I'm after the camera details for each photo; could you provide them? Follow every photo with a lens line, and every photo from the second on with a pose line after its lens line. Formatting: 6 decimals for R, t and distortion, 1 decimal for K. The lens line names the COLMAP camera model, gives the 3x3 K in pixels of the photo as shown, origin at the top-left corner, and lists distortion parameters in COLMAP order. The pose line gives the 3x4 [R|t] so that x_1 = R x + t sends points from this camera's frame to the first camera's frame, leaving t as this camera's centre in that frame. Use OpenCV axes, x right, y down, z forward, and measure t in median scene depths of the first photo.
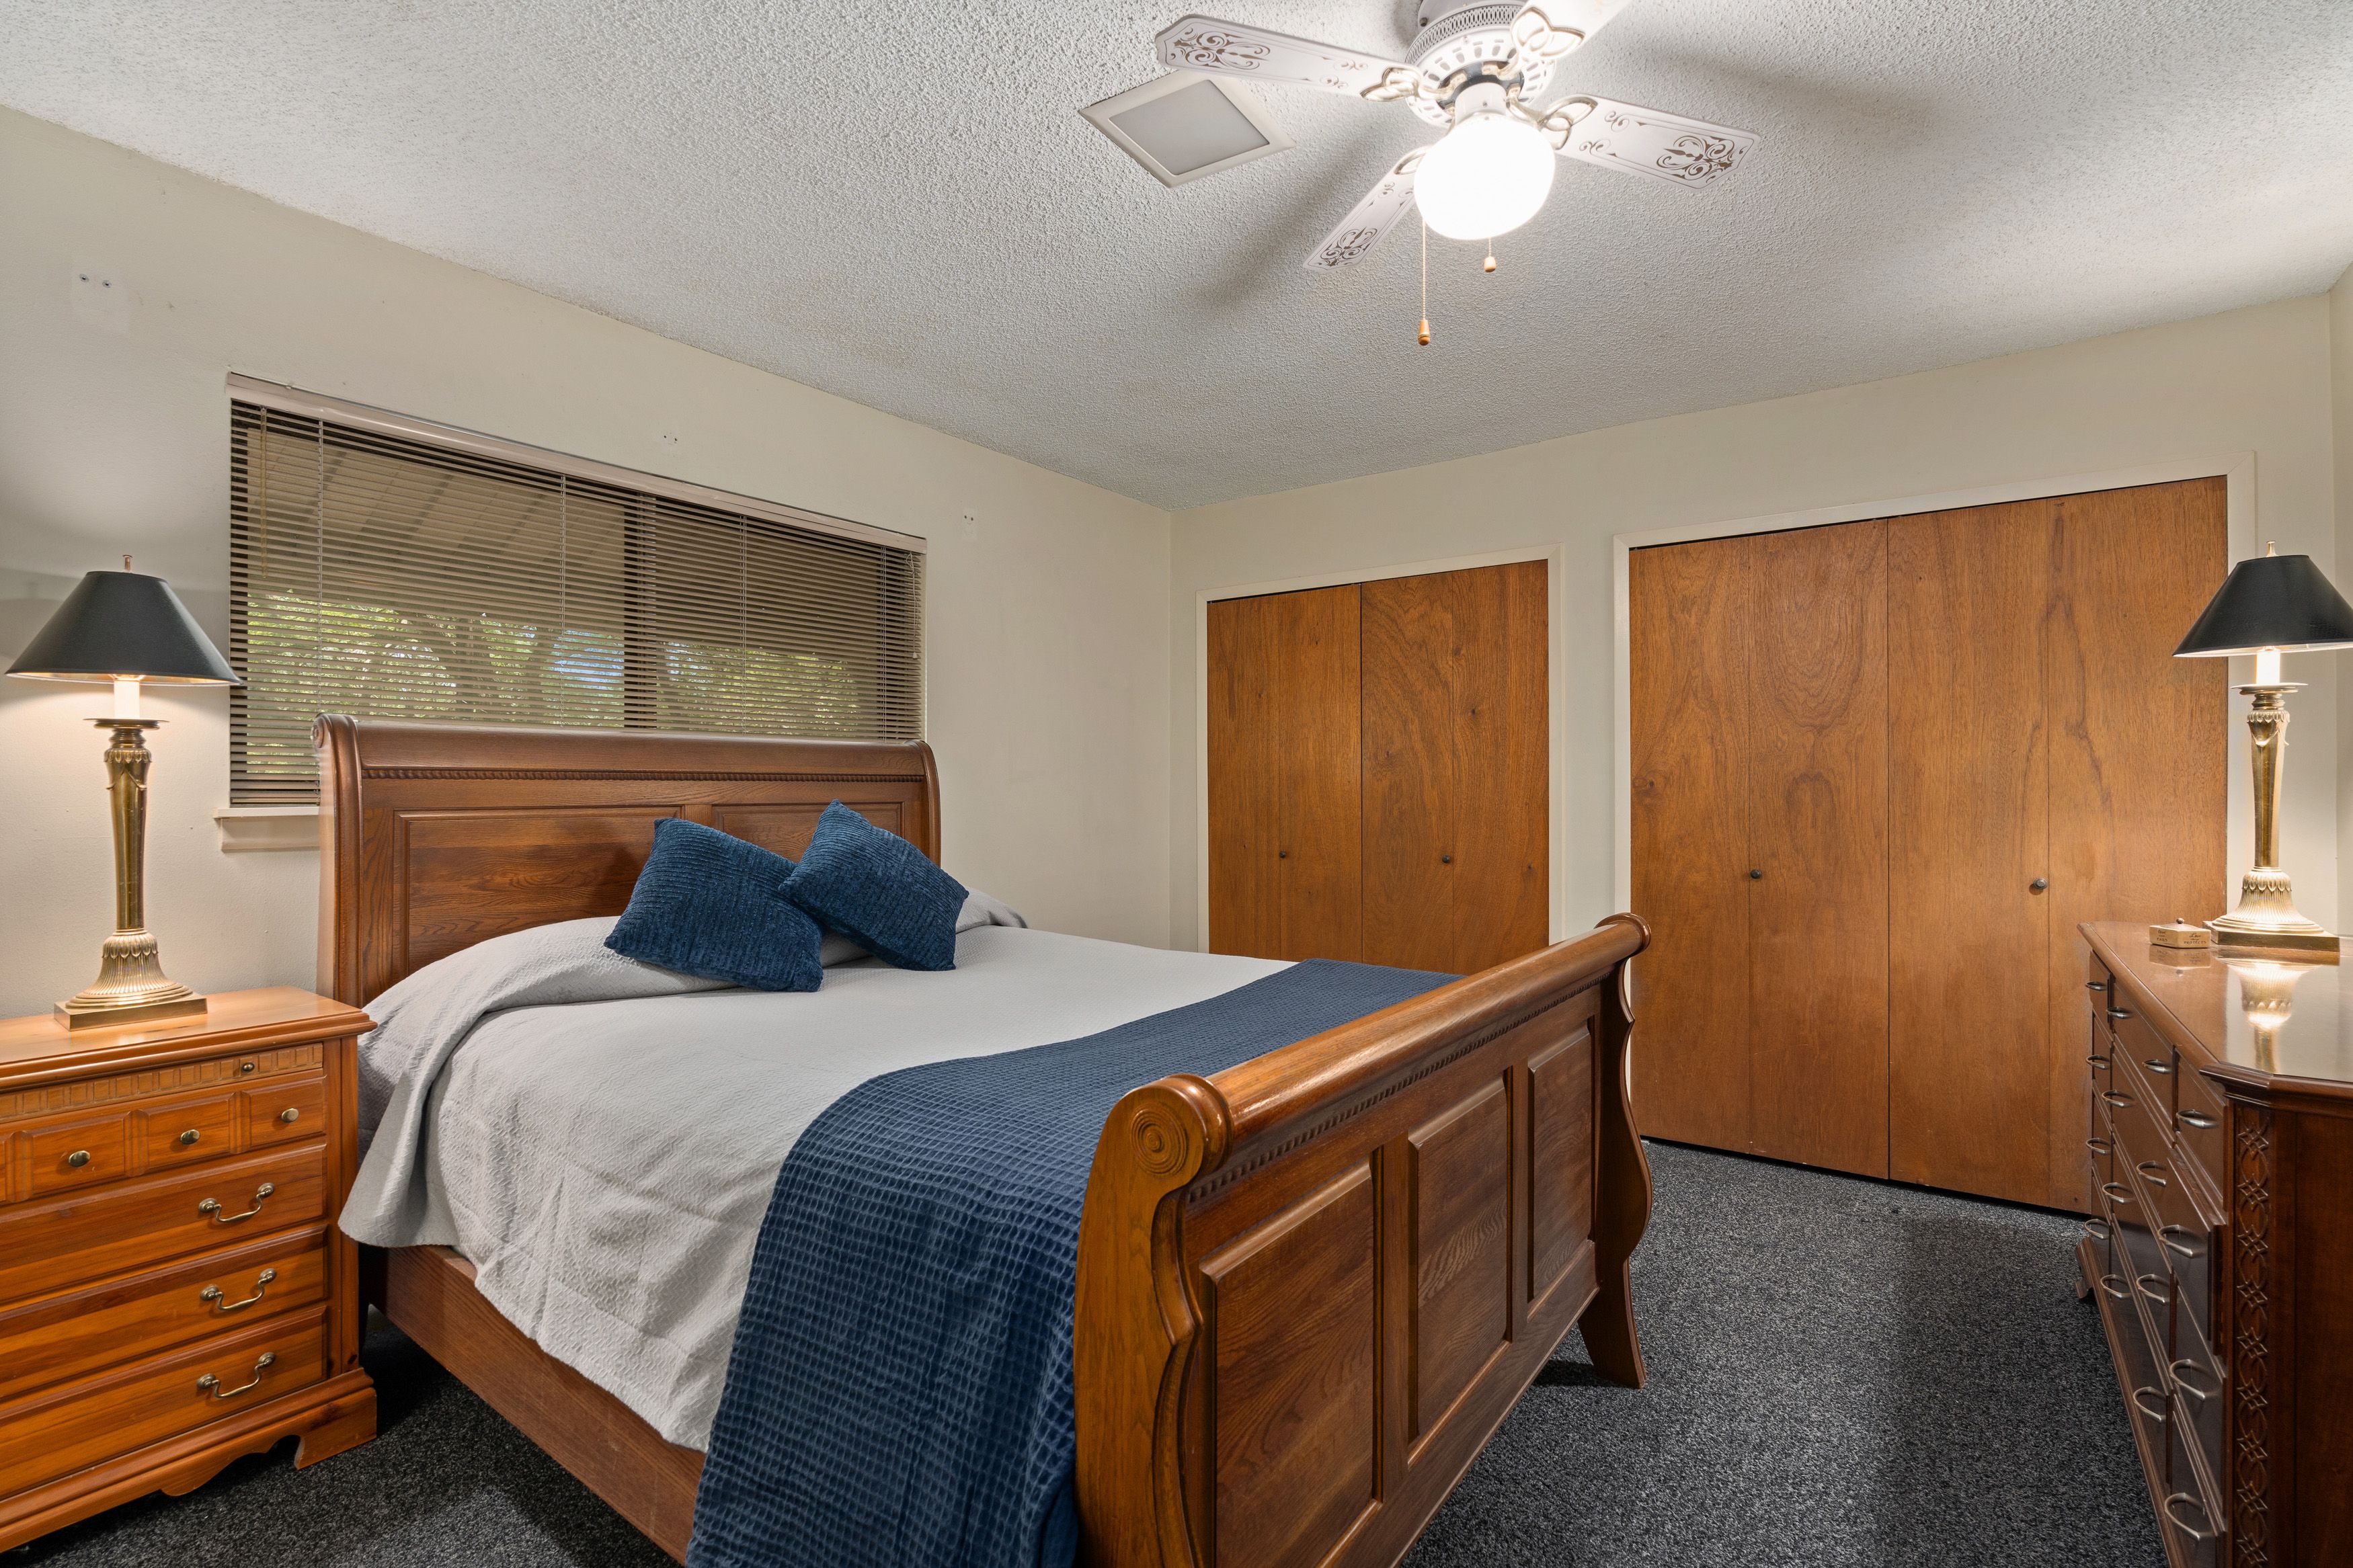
lens RADIAL K [[1071.3, 0, 1173.9], [0, 1071.3, 782.9], [0, 0, 1]] dist [-0.014065, 0.005000]
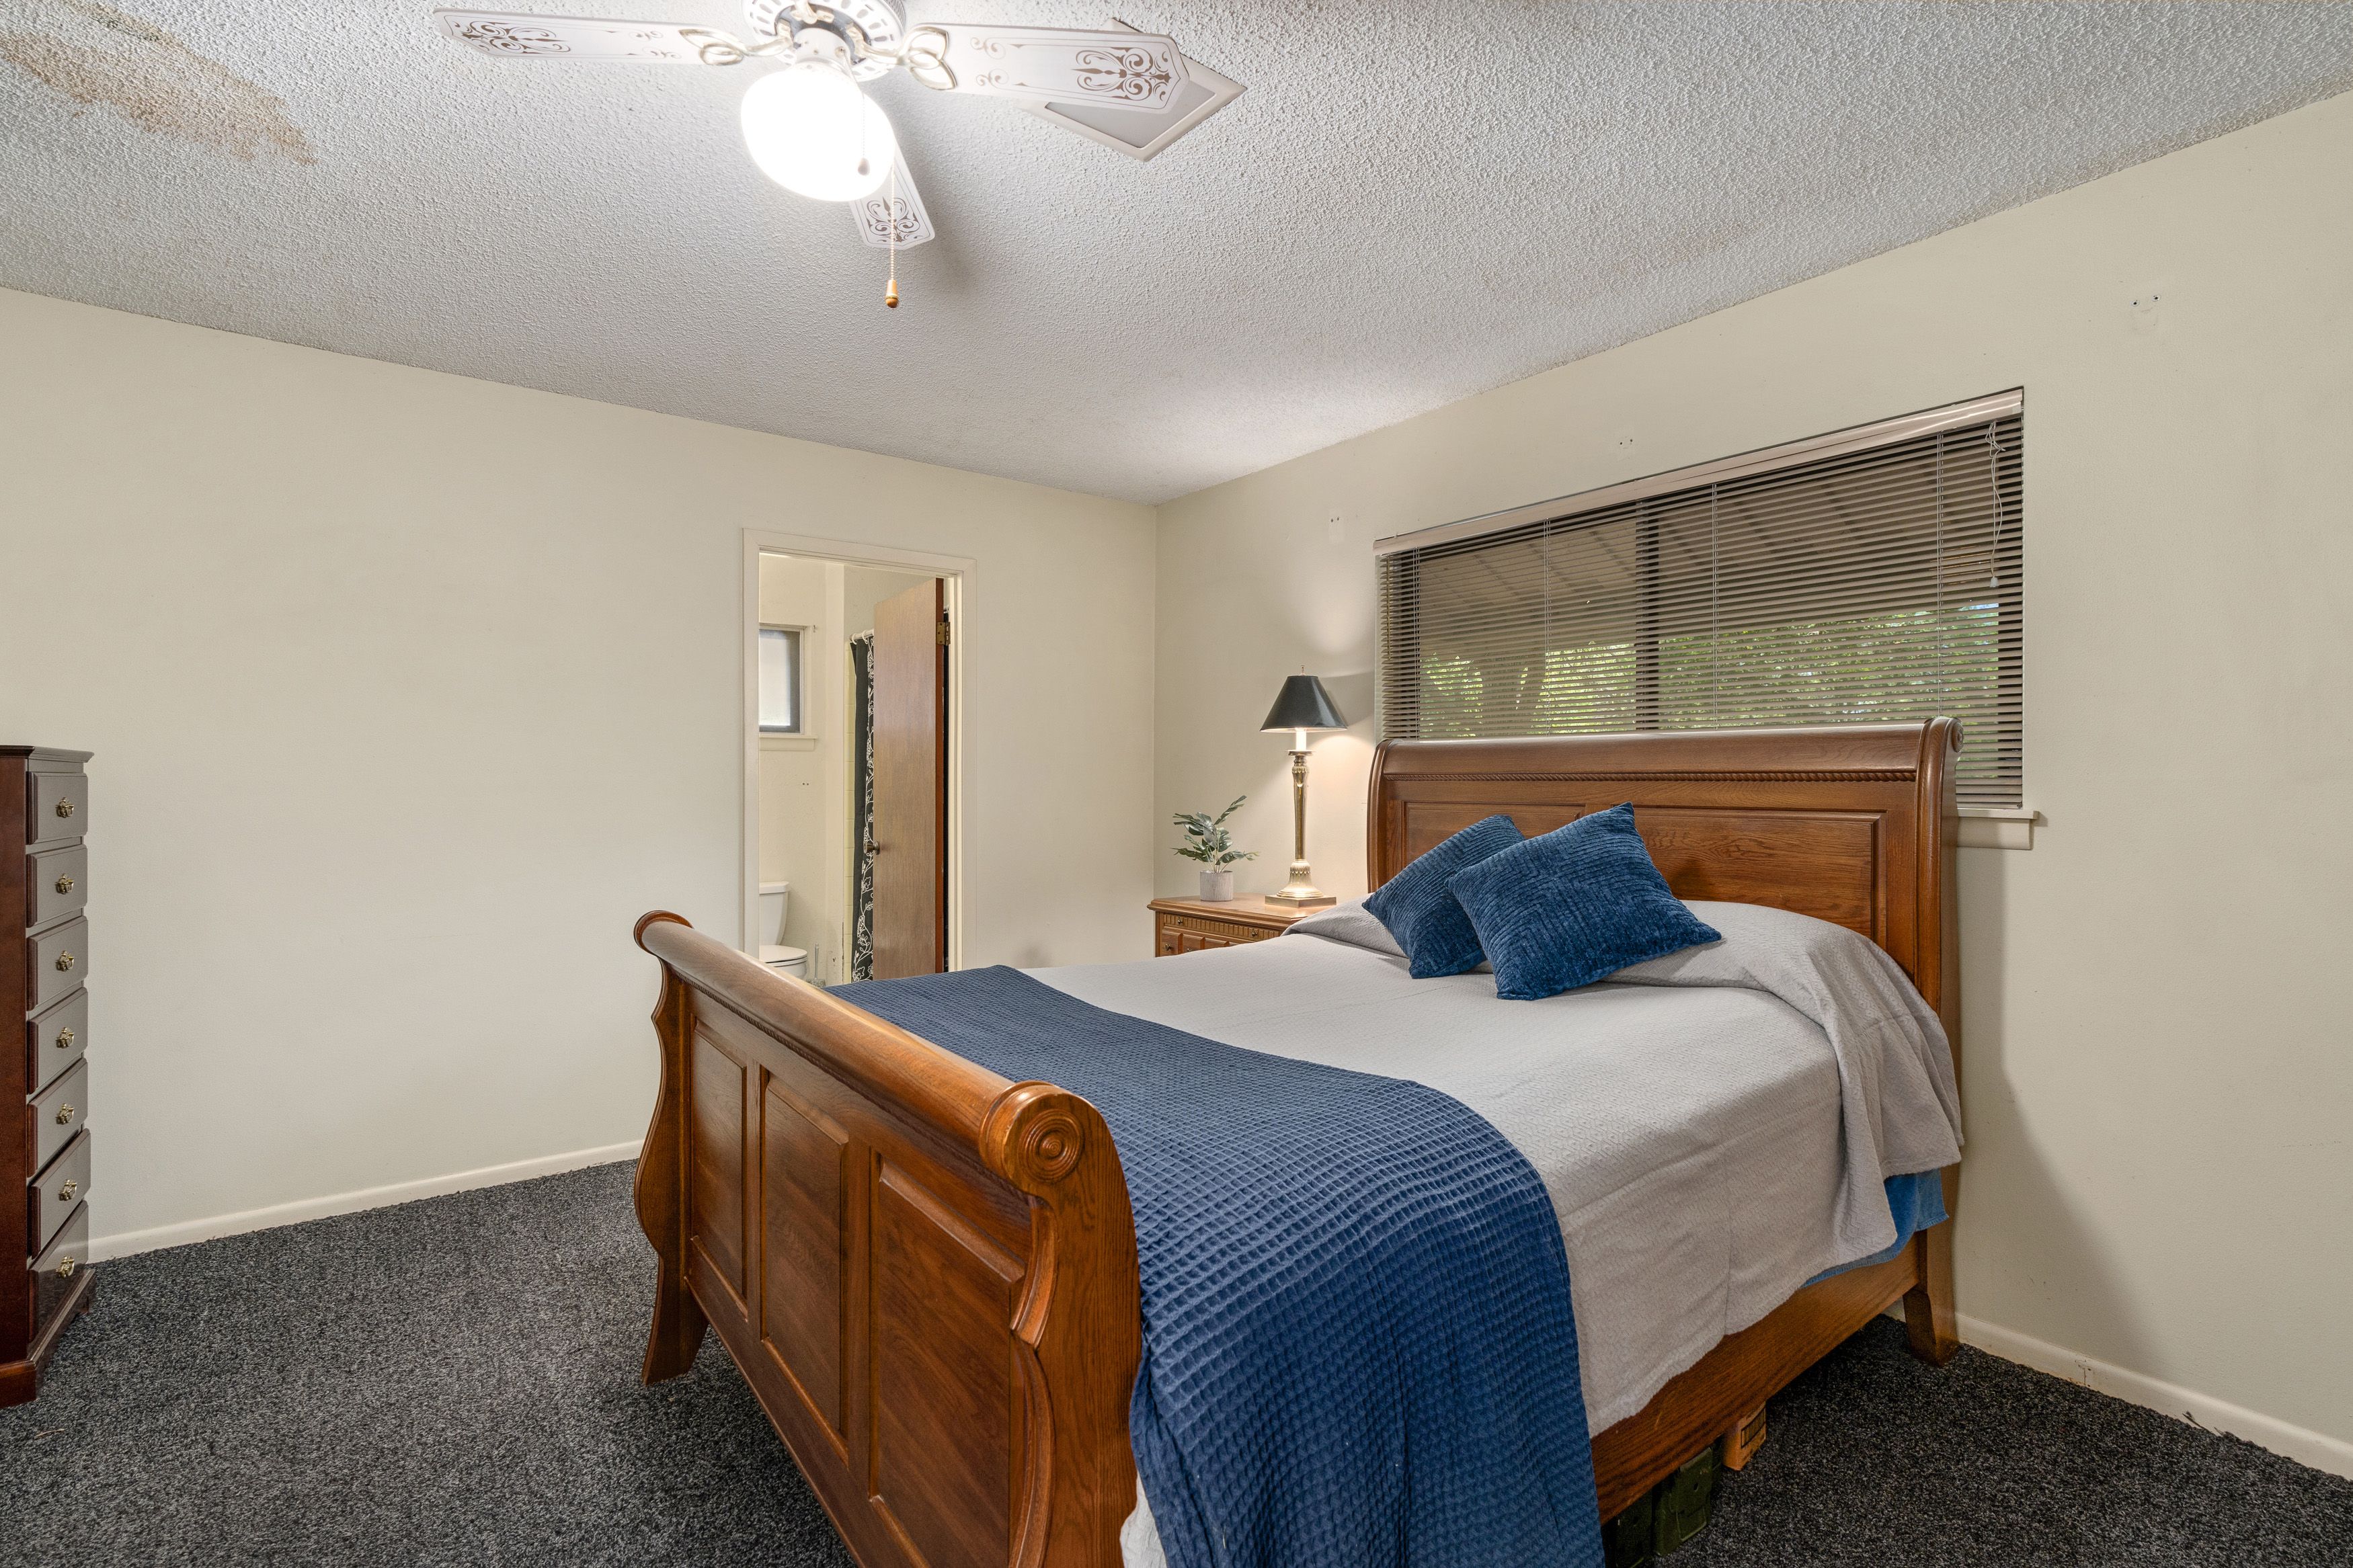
lens RADIAL K [[1071.3, 0, 1182.2], [0, 1071.3, 793.0], [0, 0, 1]] dist [-0.014065, 0.005000]
pose [[-0.294525, 0.012862, -0.955557, 0.789193], [0.005377, 0.999916, 0.011801, -0.006249], [0.955629, -0.001663, -0.294569, 1.133015]]
